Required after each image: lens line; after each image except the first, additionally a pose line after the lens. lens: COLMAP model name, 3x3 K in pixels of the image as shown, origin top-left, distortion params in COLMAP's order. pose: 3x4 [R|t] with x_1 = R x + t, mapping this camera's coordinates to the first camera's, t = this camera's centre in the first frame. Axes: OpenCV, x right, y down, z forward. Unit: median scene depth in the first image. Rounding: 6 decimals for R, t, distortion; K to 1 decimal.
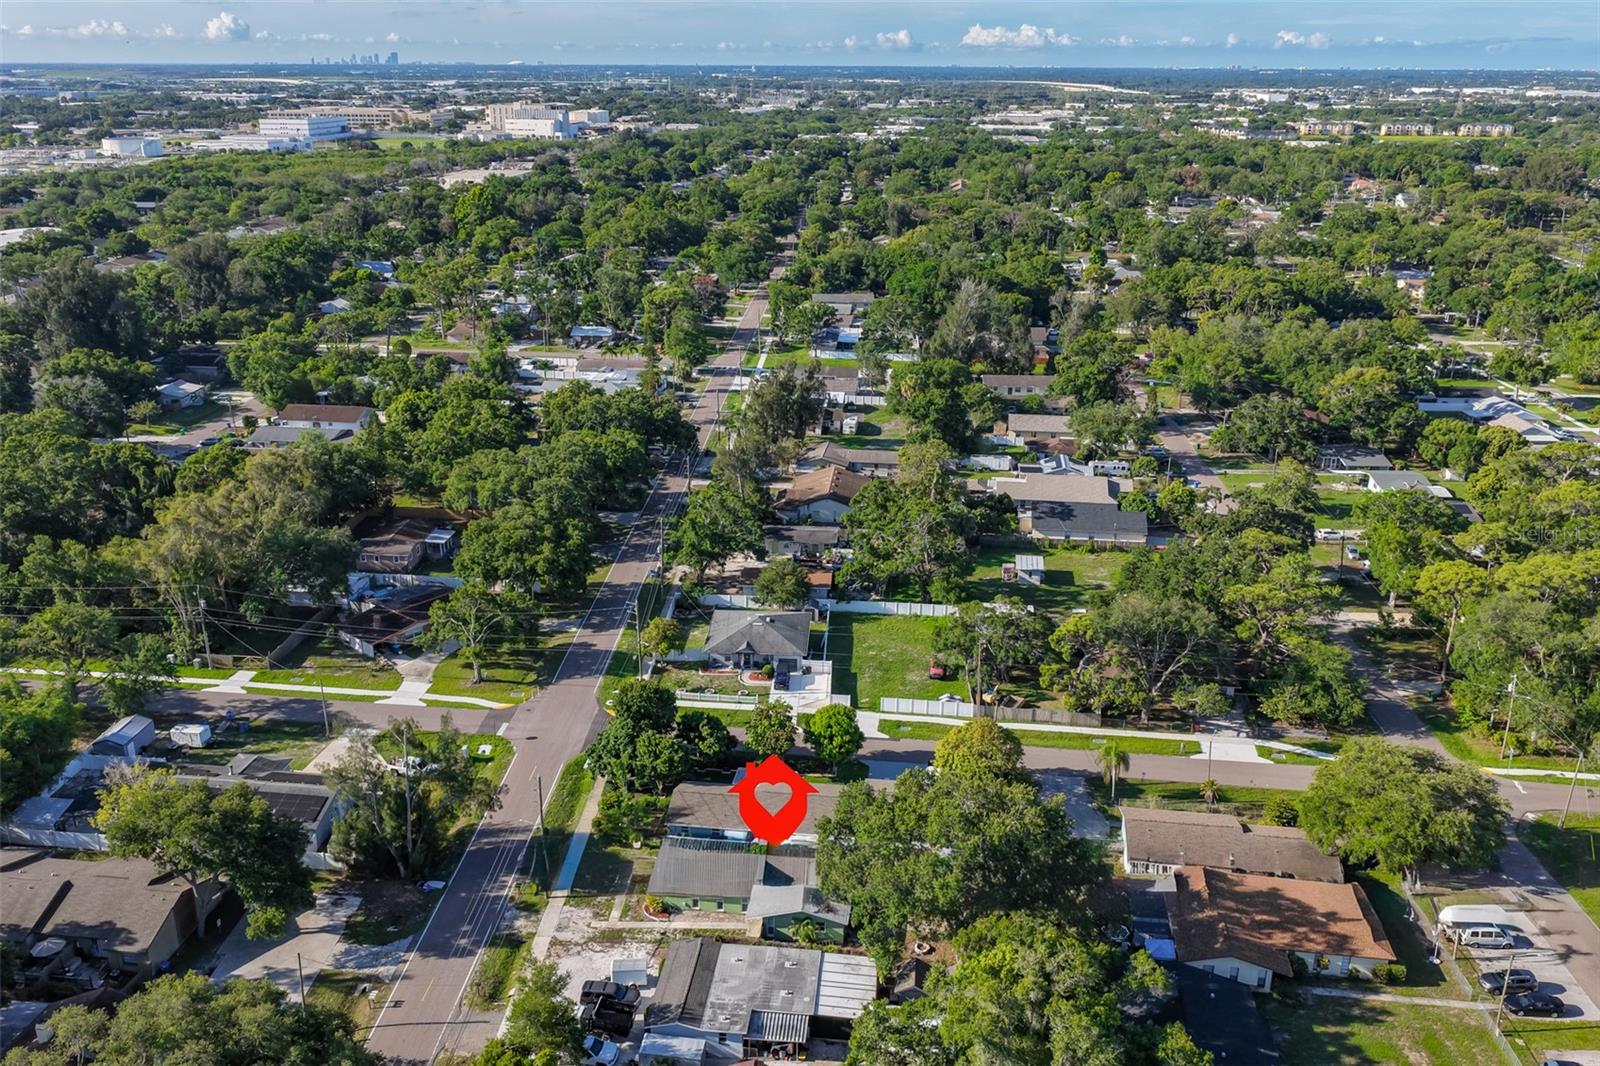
lens RADIAL K [[1329.8, 0, 798.9], [0, 1329.8, 532.0], [0, 0, 1]] dist [-0.013401, 0.030561]
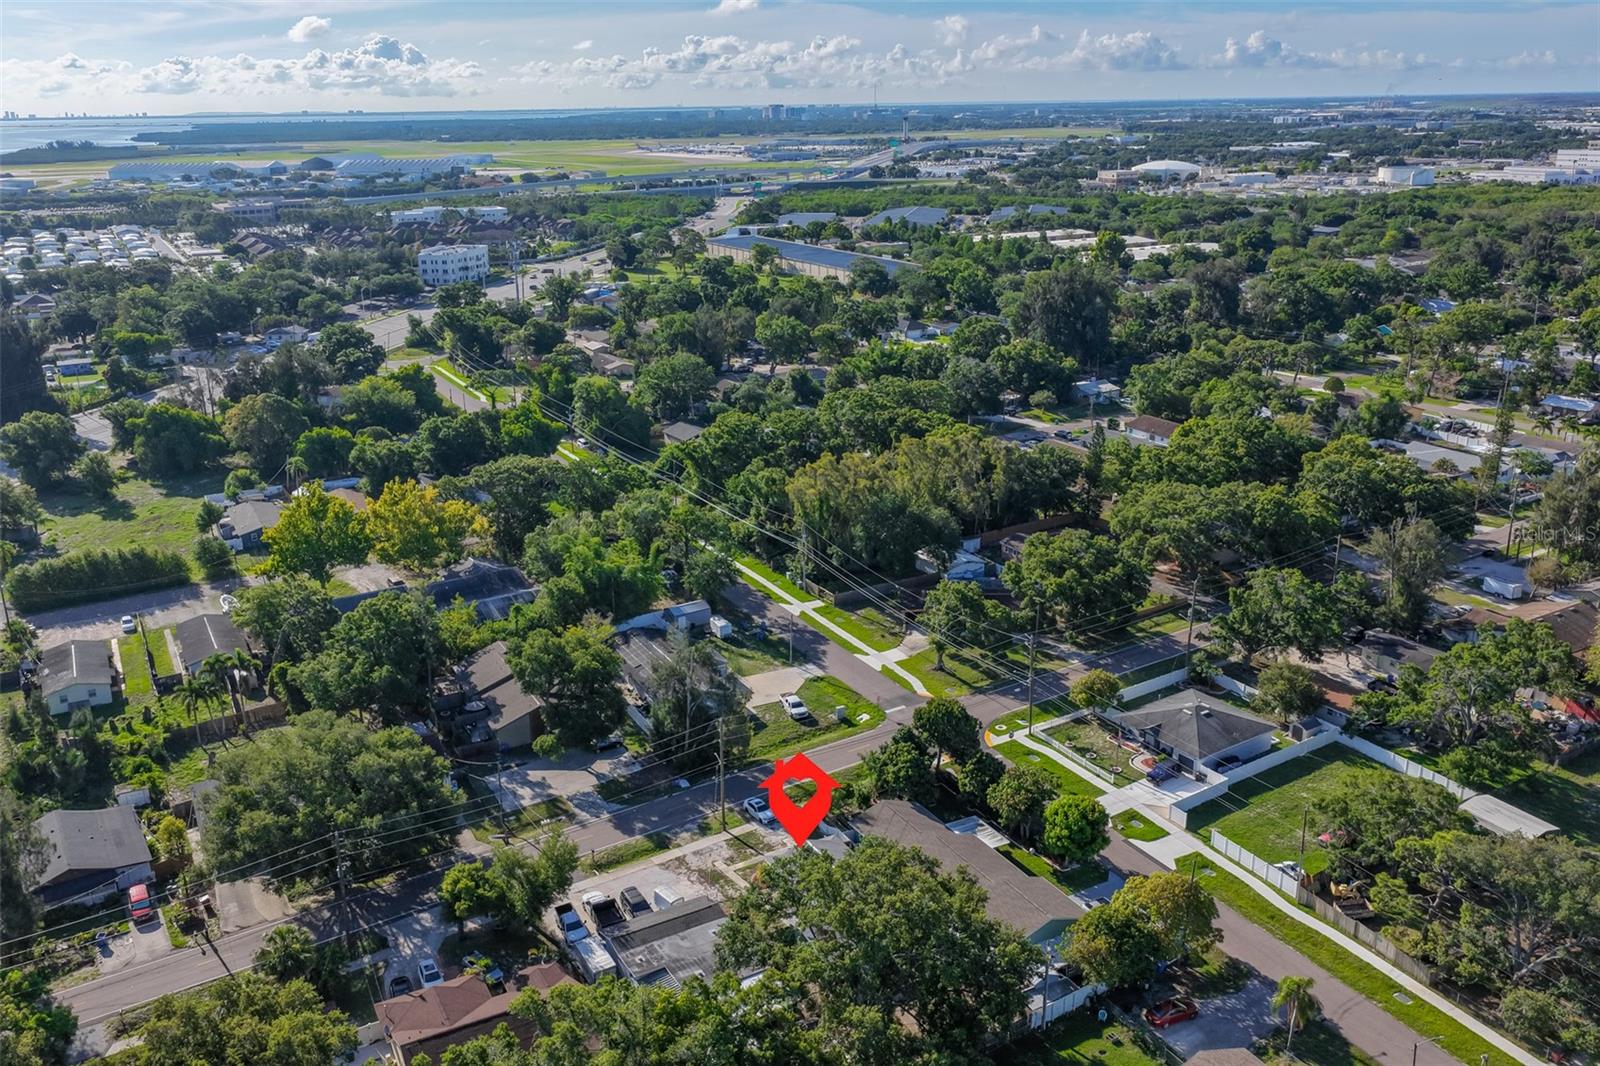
lens RADIAL K [[1329.8, 0, 800.7], [0, 1329.8, 533.9], [0, 0, 1]] dist [-0.013401, 0.030561]
pose [[0.589518, 0.238659, -0.771693, 0.468742], [-0.253271, 0.961792, 0.103969, -0.071972], [0.767022, 0.134156, 0.627439, 0.216502]]
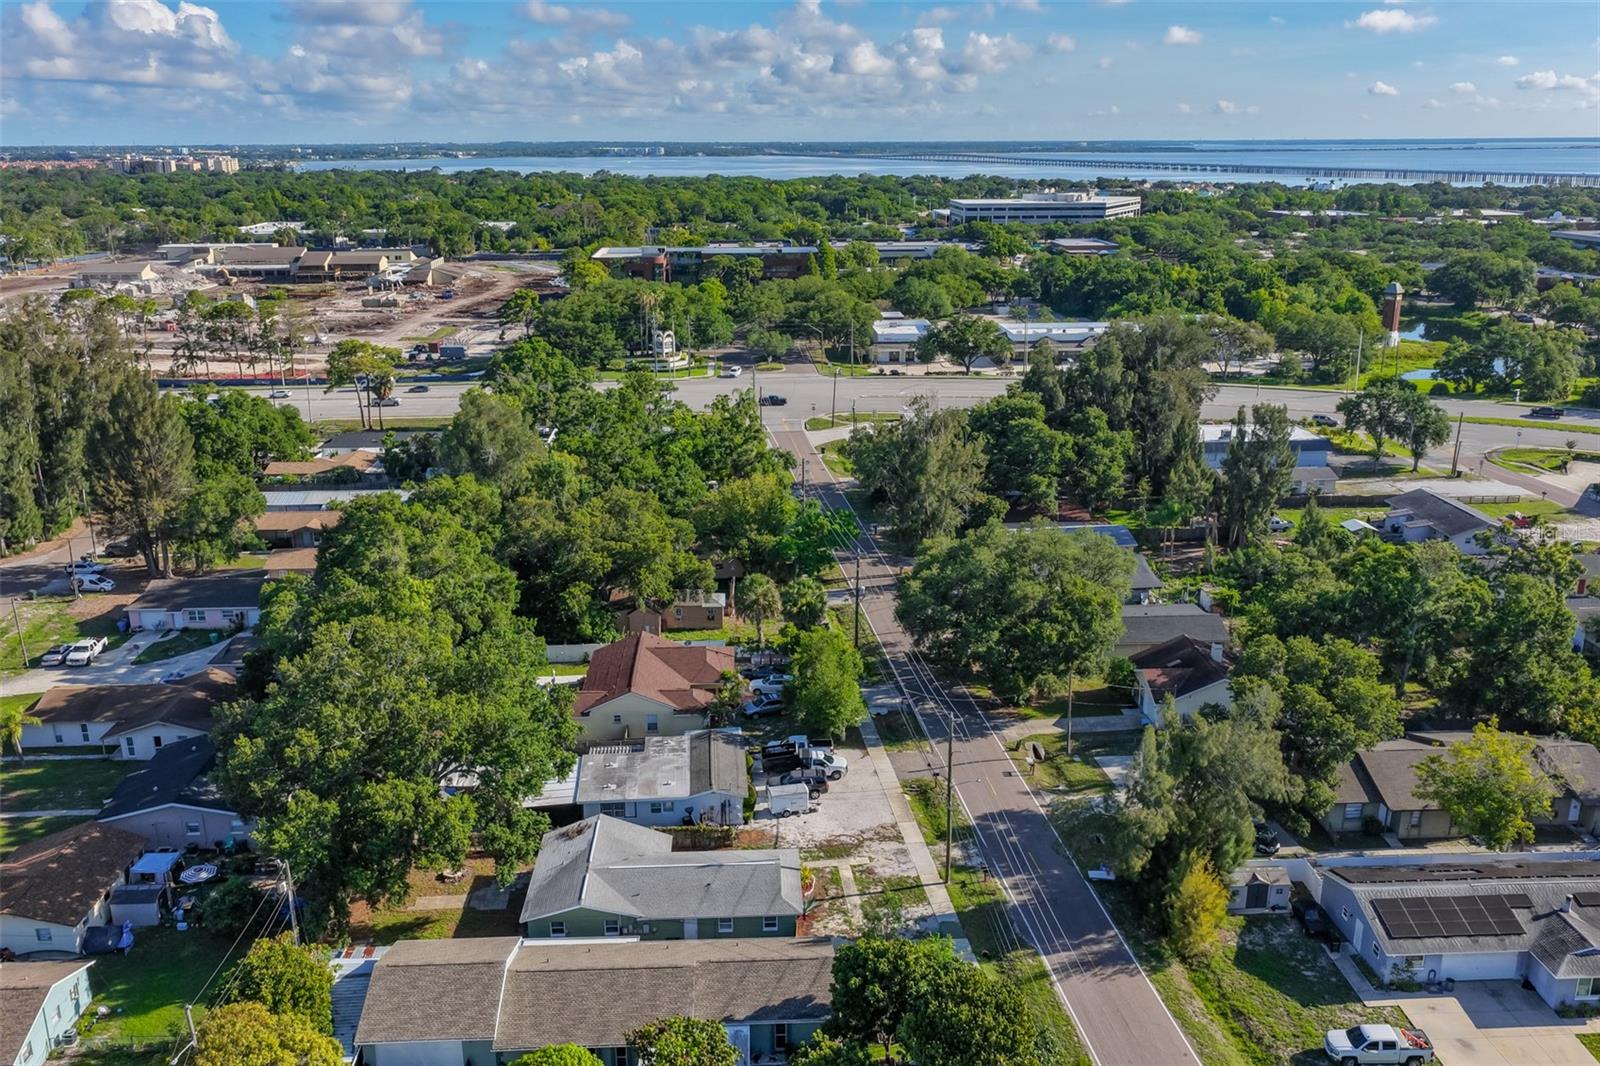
lens RADIAL K [[1329.8, 0, 803.6], [0, 1329.8, 534.6], [0, 0, 1]] dist [-0.013401, 0.030561]
pose [[-0.983085, 0.053830, -0.175062, 0.008453], [-0.060211, 0.807714, 0.586491, -0.227523], [0.172971, 0.587111, -0.790811, 1.037885]]
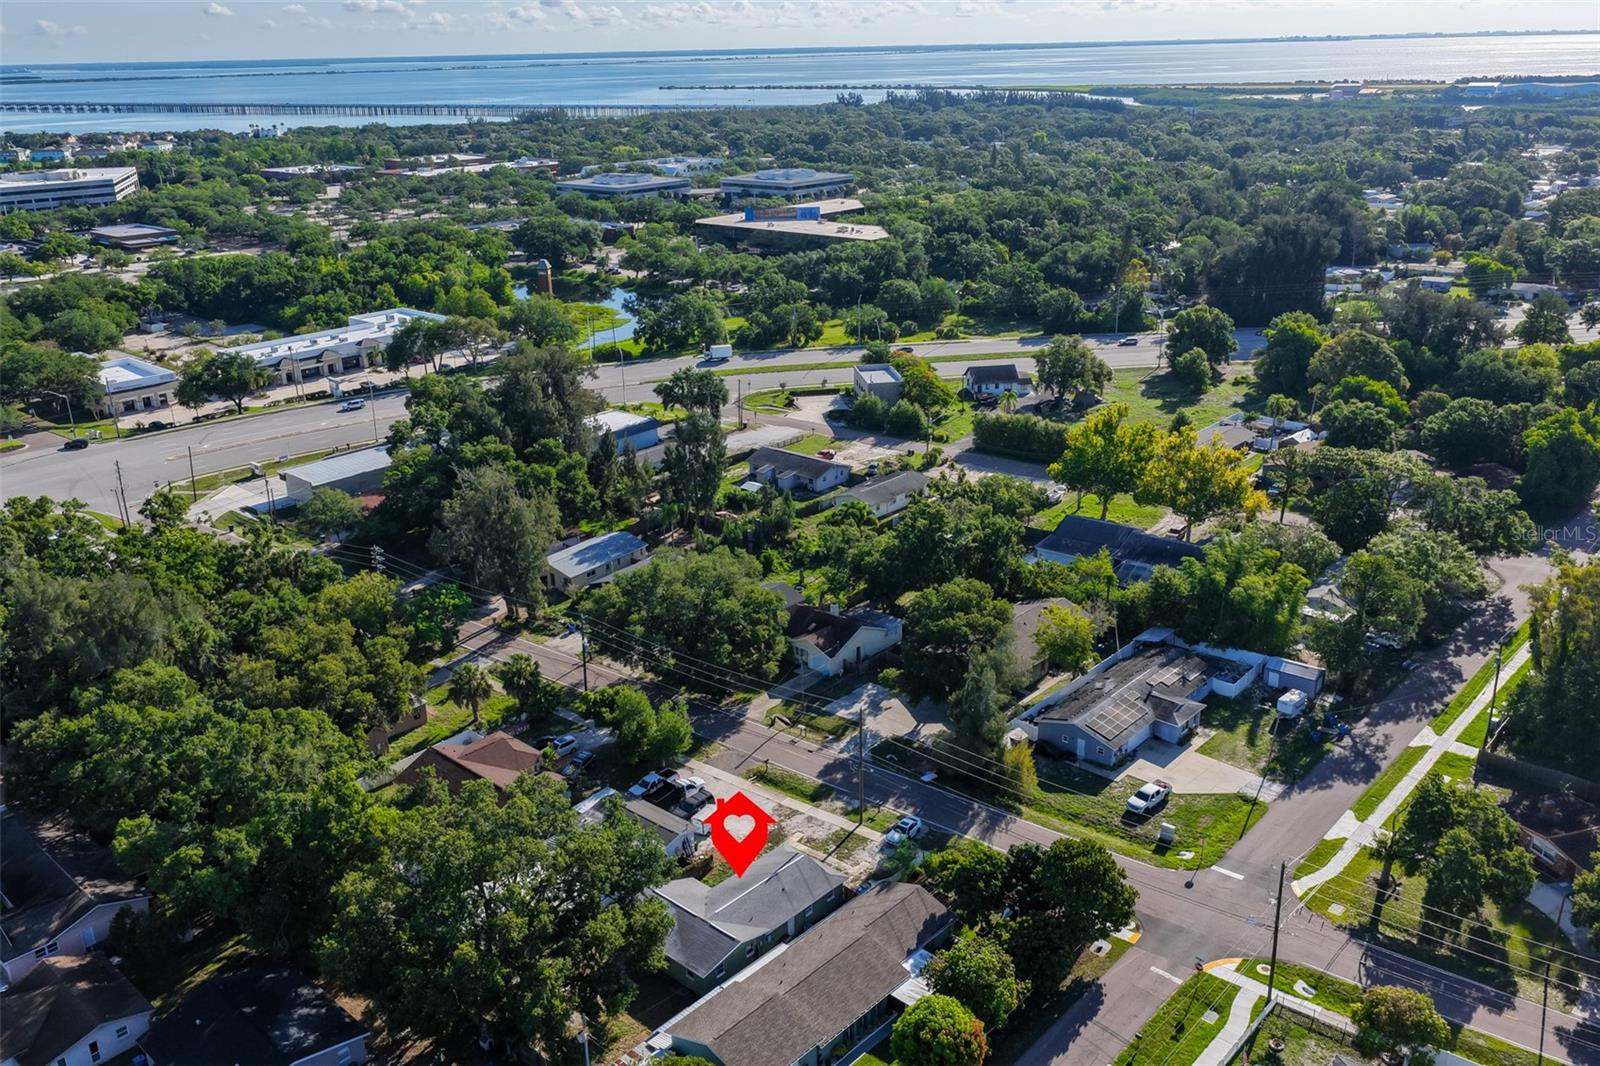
lens RADIAL K [[1329.8, 0, 805.1], [0, 1329.8, 530.8], [0, 0, 1]] dist [-0.013401, 0.030561]
pose [[-0.560426, 0.291510, -0.775206, 0.415976], [-0.265421, 0.823423, 0.501524, -0.308061], [0.784522, 0.486823, -0.384094, 0.890603]]
